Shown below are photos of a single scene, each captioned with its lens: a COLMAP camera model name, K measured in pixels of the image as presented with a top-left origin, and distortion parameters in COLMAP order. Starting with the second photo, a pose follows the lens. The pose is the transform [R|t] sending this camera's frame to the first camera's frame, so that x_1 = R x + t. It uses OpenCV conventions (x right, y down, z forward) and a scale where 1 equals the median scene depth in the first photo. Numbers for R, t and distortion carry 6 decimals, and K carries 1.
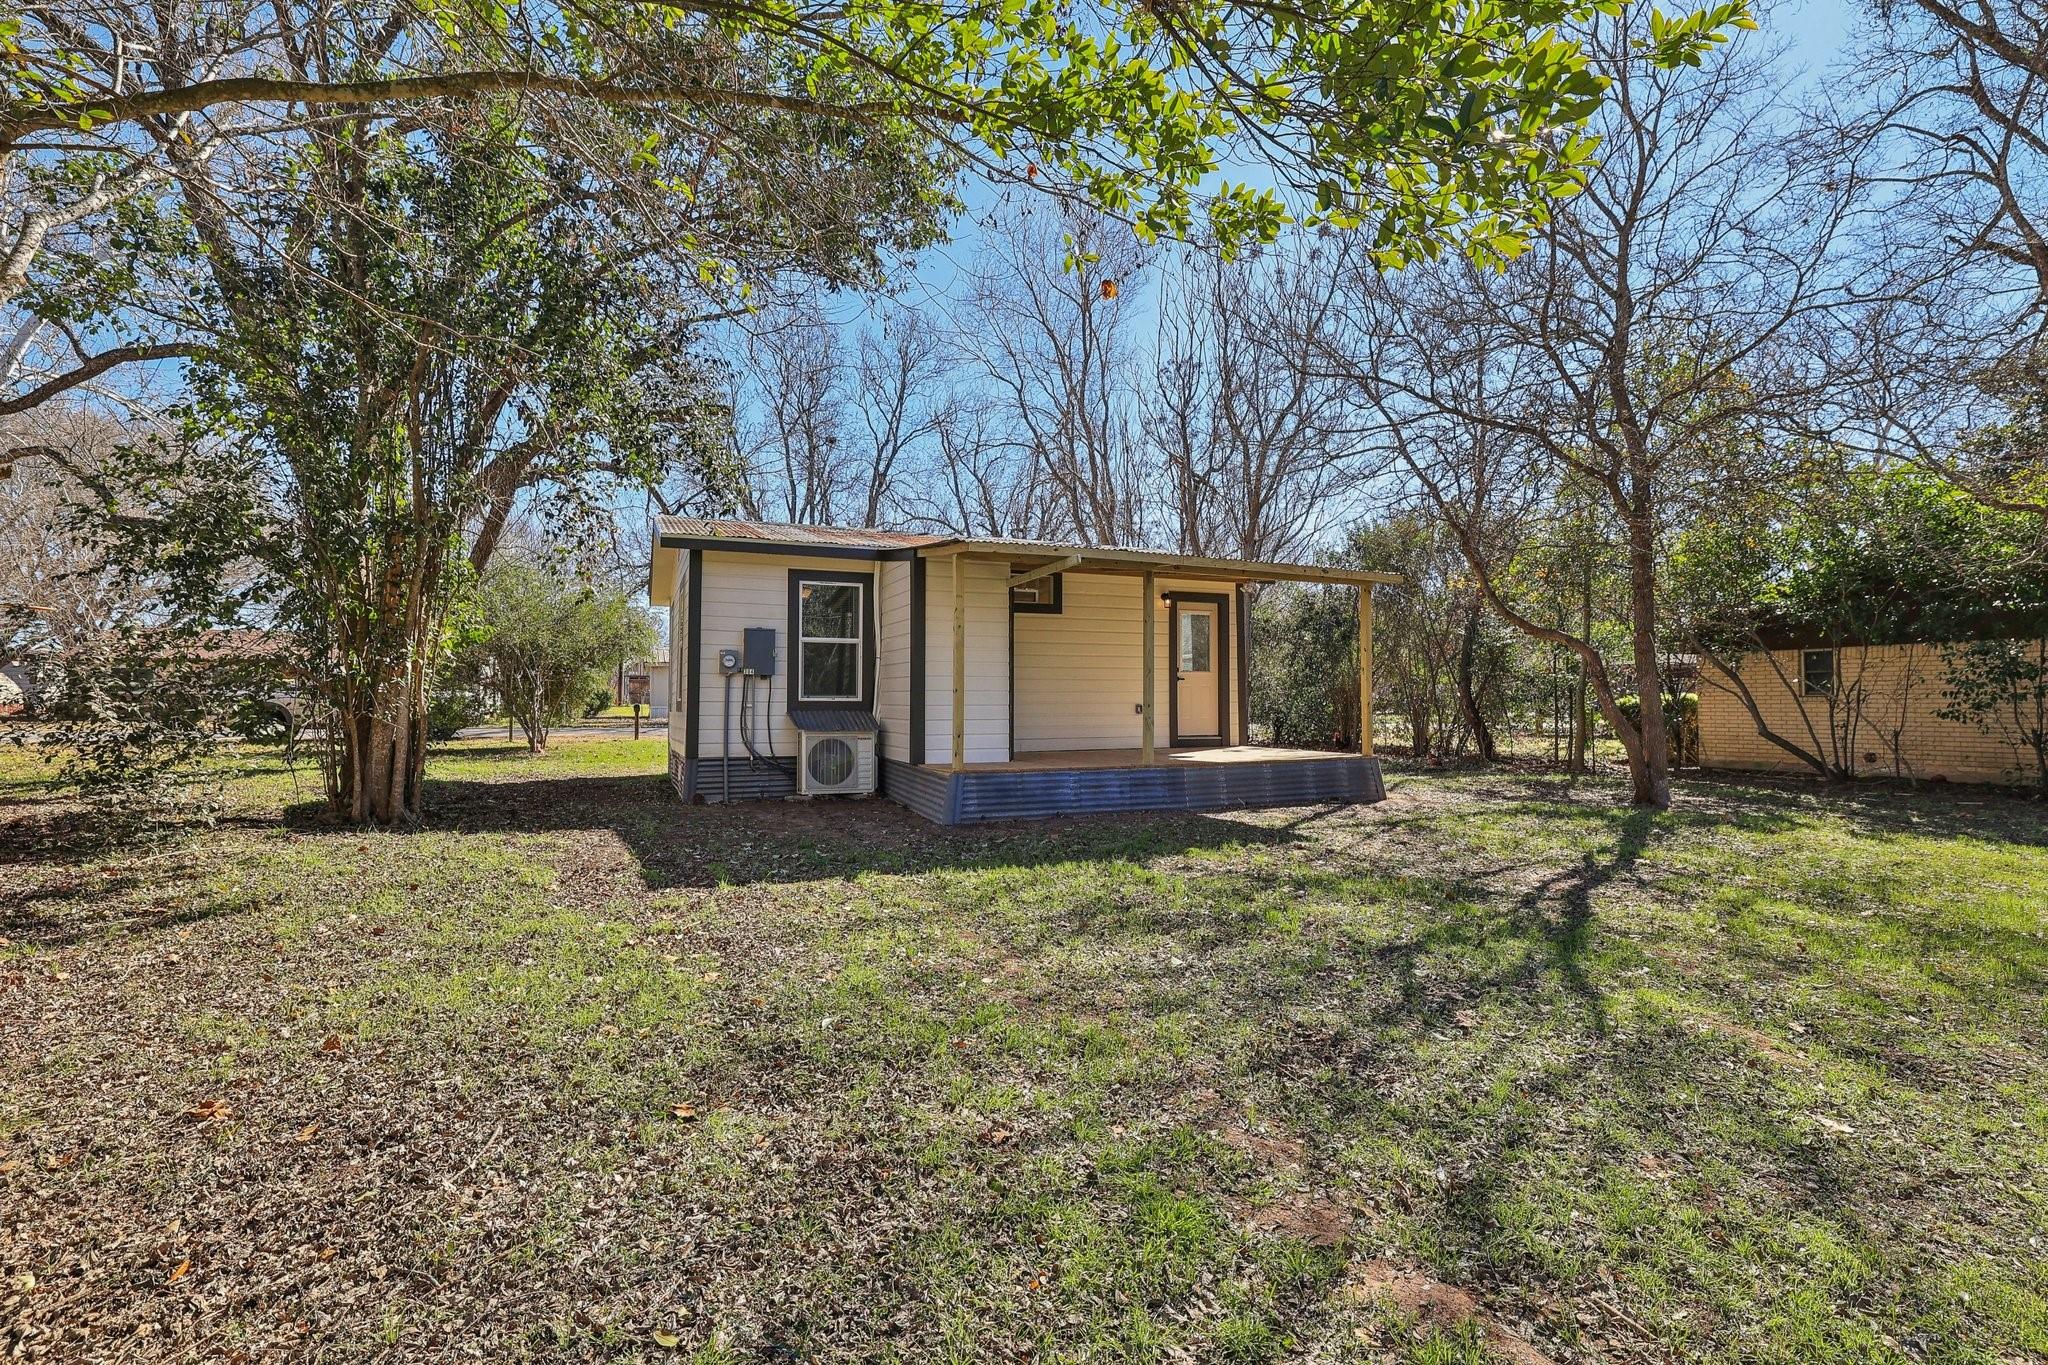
lens RADIAL K [[982.8, 0, 1024.8], [0, 982.8, 685.8], [0, 0, 1]] dist [-0.001930, -0.000187]
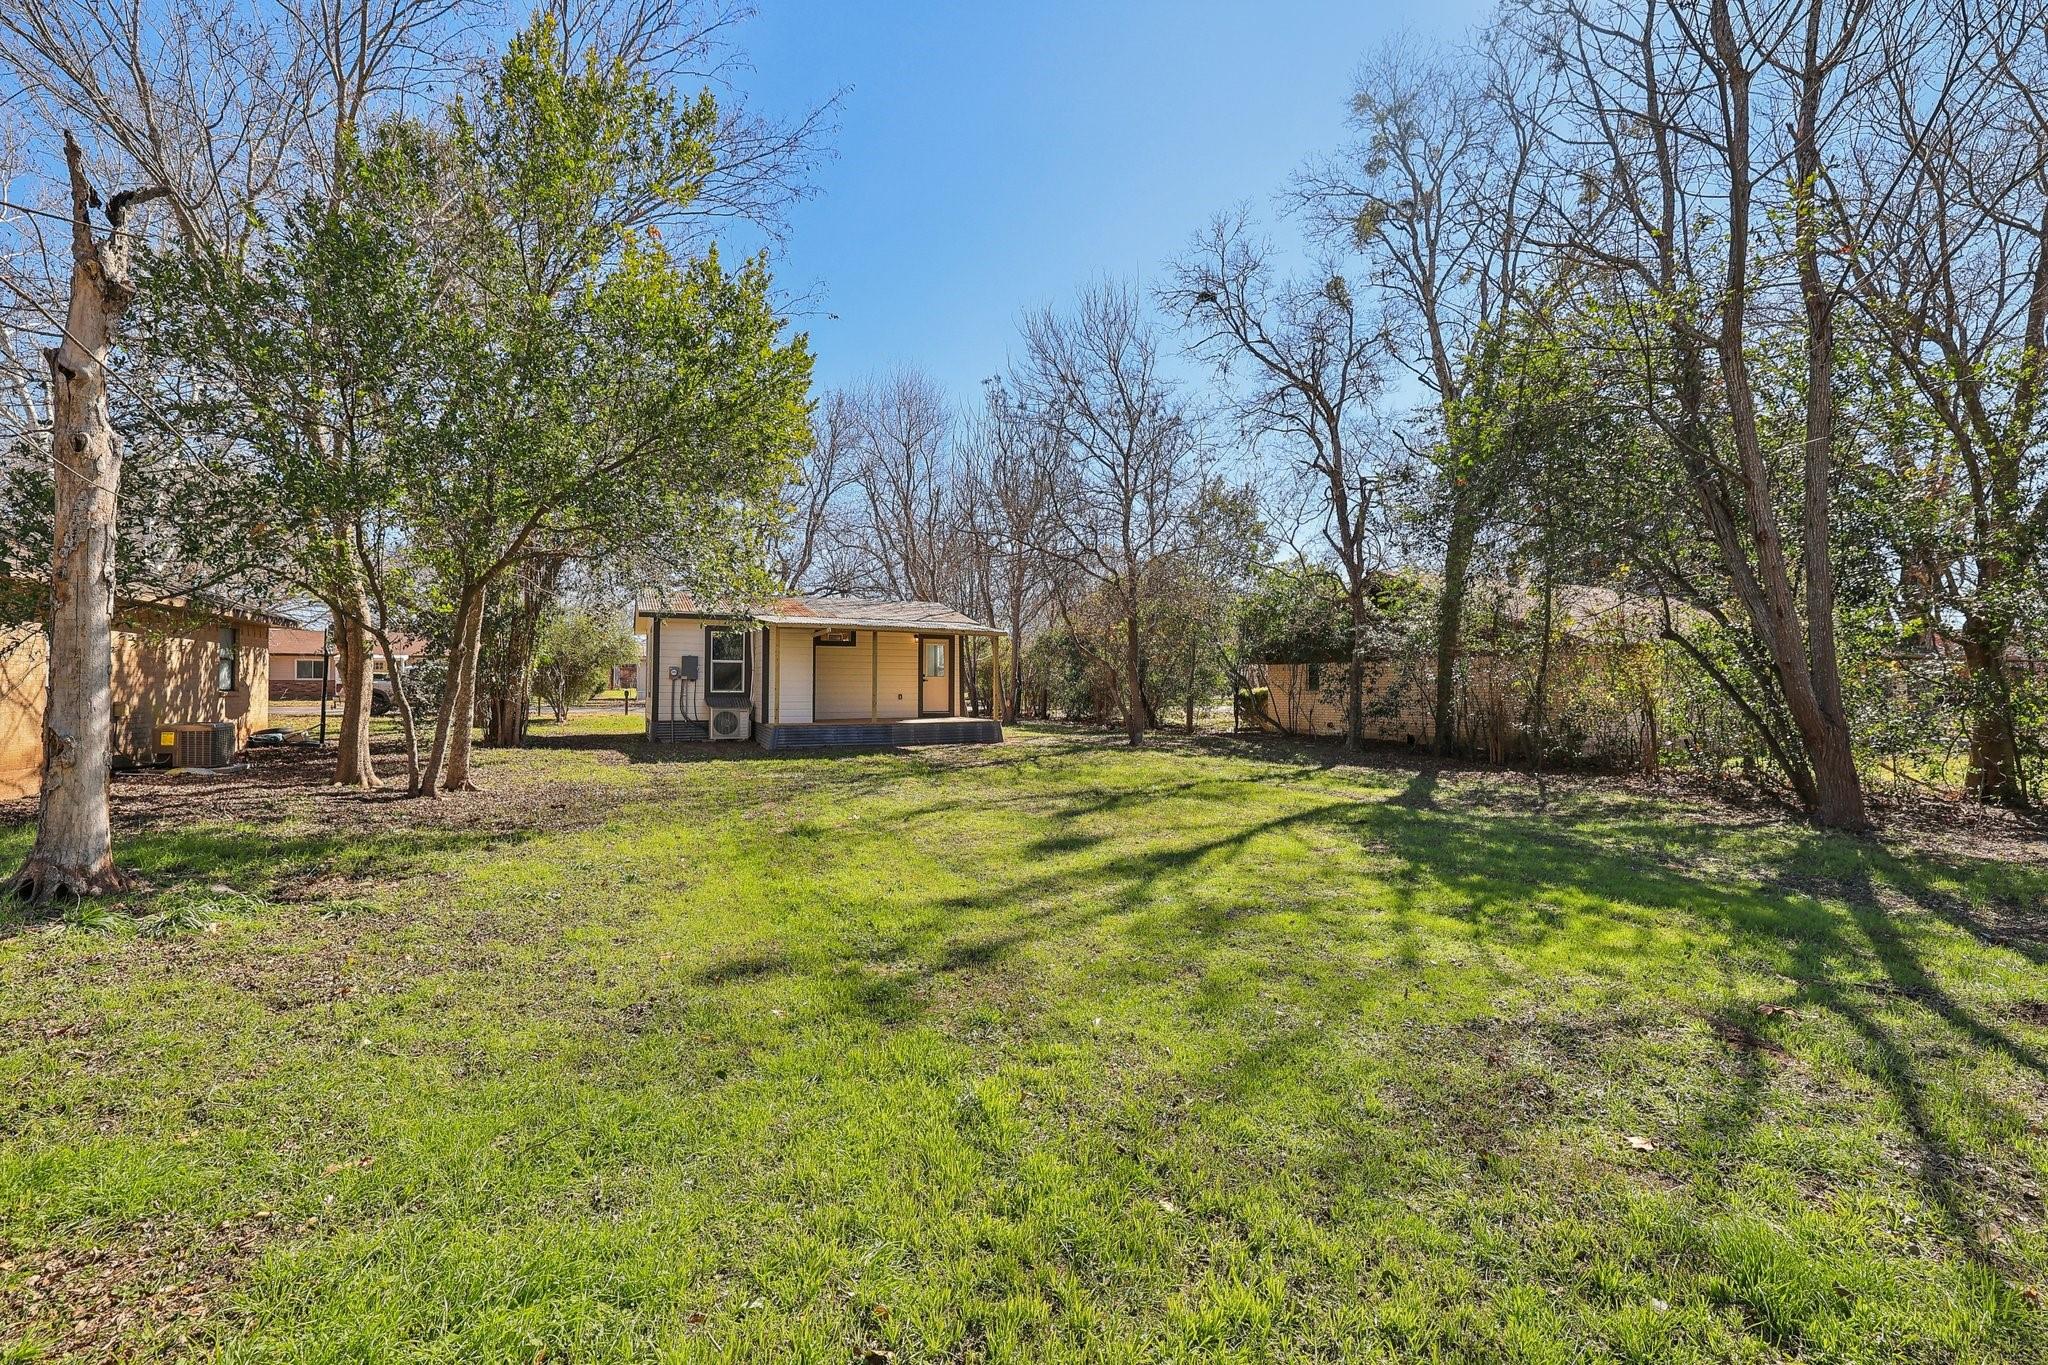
lens RADIAL K [[885.4, 0, 1026.5], [0, 885.4, 679.2], [0, 0, 1]] dist [-0.011866, 0.002116]
pose [[0.998748, 0.004253, 0.049835, 0.315904], [-0.004685, 0.999952, 0.008557, -0.029315], [-0.049796, -0.008780, 0.998721, -0.805762]]
